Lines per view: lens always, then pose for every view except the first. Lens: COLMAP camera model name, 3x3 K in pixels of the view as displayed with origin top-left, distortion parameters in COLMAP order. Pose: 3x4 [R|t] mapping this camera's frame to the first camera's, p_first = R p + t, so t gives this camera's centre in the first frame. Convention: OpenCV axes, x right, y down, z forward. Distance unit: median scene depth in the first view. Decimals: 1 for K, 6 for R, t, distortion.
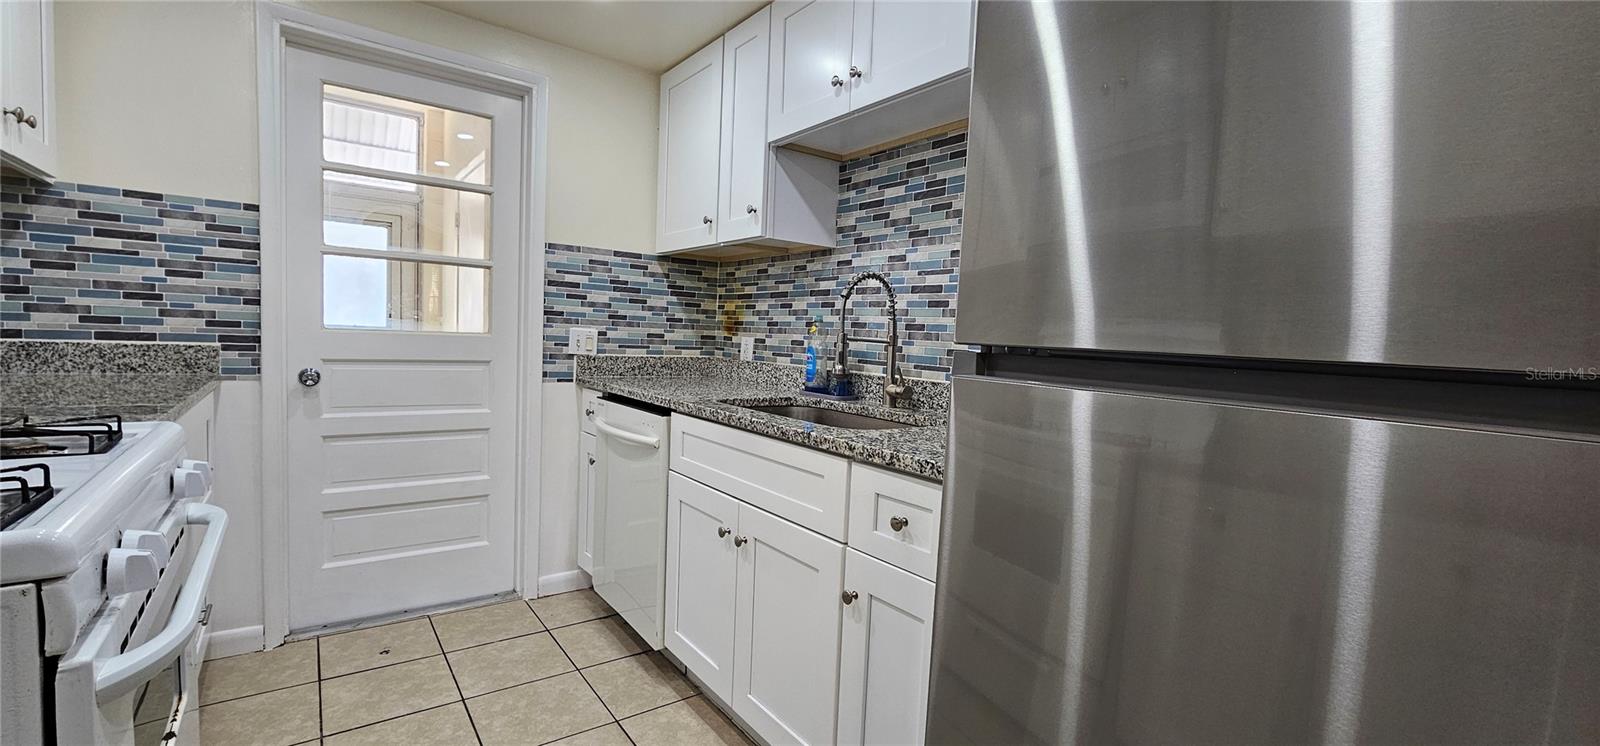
lens RADIAL K [[652.8, 0, 801.4], [0, 652.8, 375.4], [0, 0, 1]] dist [-0.004214, 0.000296]
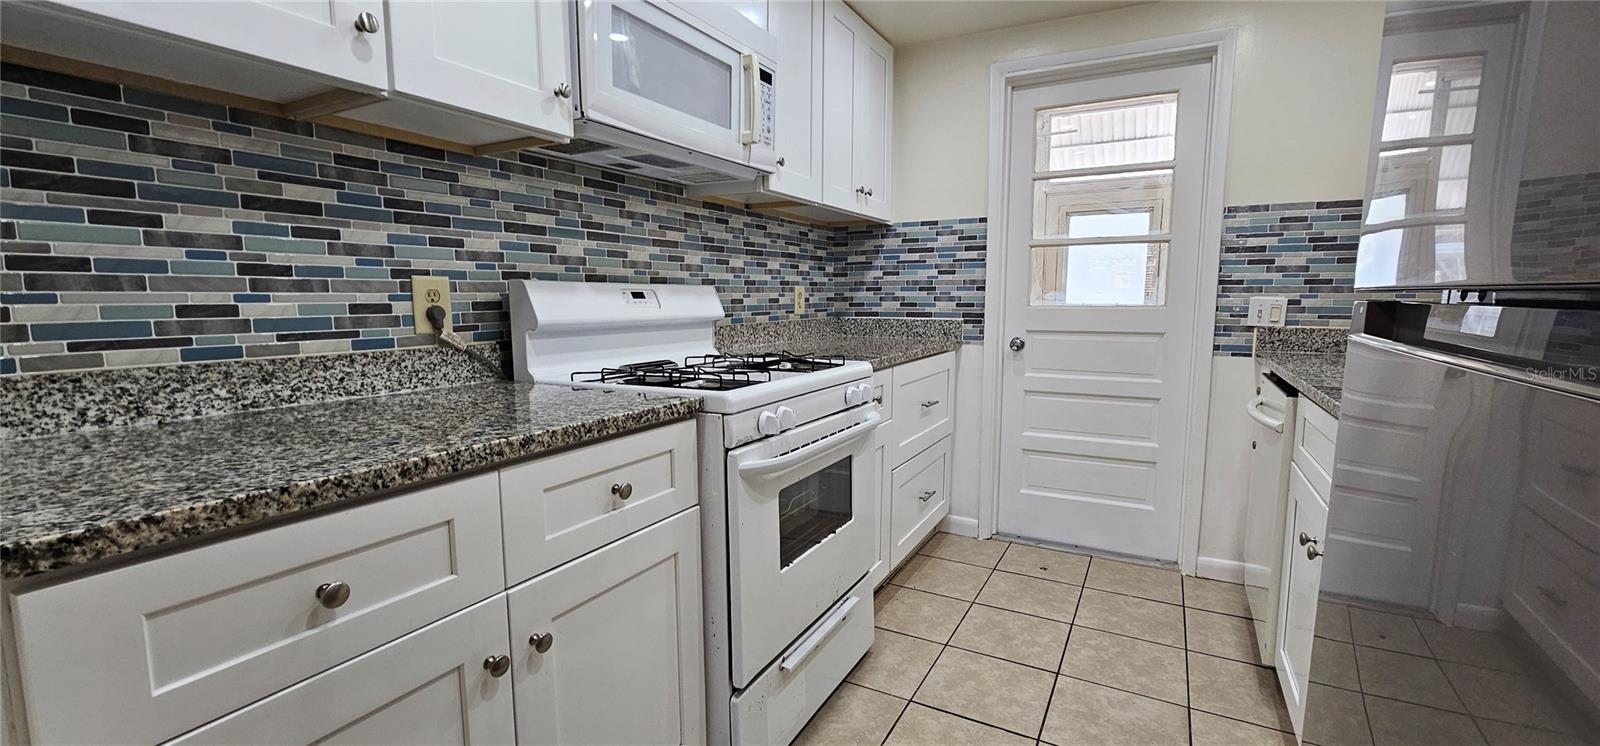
lens RADIAL K [[652.8, 0, 801.4], [0, 652.8, 375.4], [0, 0, 1]] dist [-0.004214, 0.000296]
pose [[0.415024, 0.062854, -0.907637, 0.257198], [-0.034870, 0.997977, 0.053165, 0.011258], [0.909142, 0.009584, 0.416376, 0.065880]]
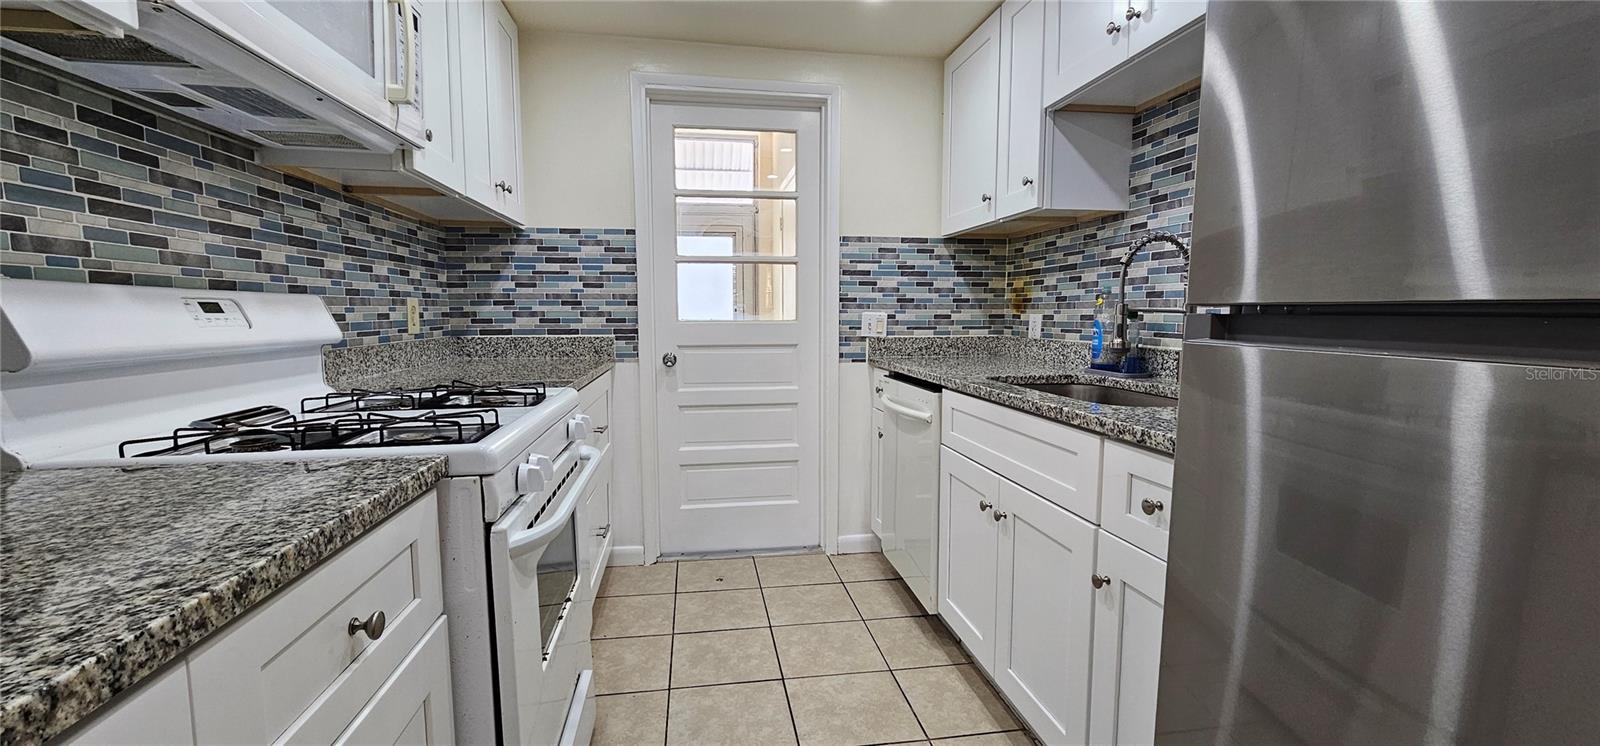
lens RADIAL K [[652.8, 0, 801.4], [0, 652.8, 375.4], [0, 0, 1]] dist [-0.004214, 0.000296]
pose [[0.884098, -0.000255, -0.467301, 0.078334], [0.011426, 0.999713, 0.021072, 0.009709], [0.467162, -0.023969, 0.883847, -0.018943]]
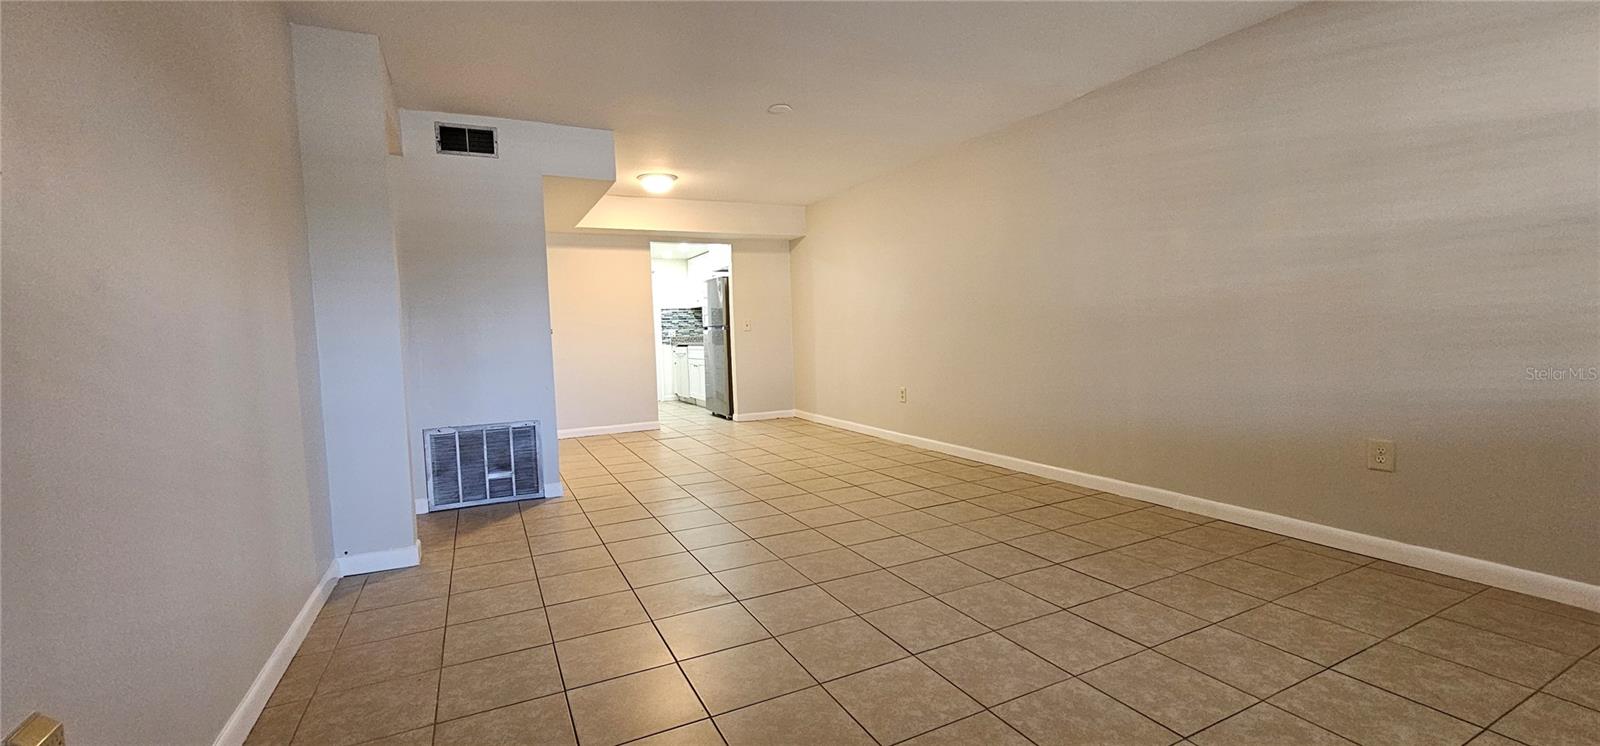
lens RADIAL K [[652.8, 0, 801.4], [0, 652.8, 375.4], [0, 0, 1]] dist [-0.004214, 0.000296]
pose [[0.981000, -0.063726, -0.183246, 1.301378], [0.064991, 0.997885, 0.000900, 0.283964], [0.182801, -0.012792, 0.983067, -3.116266]]
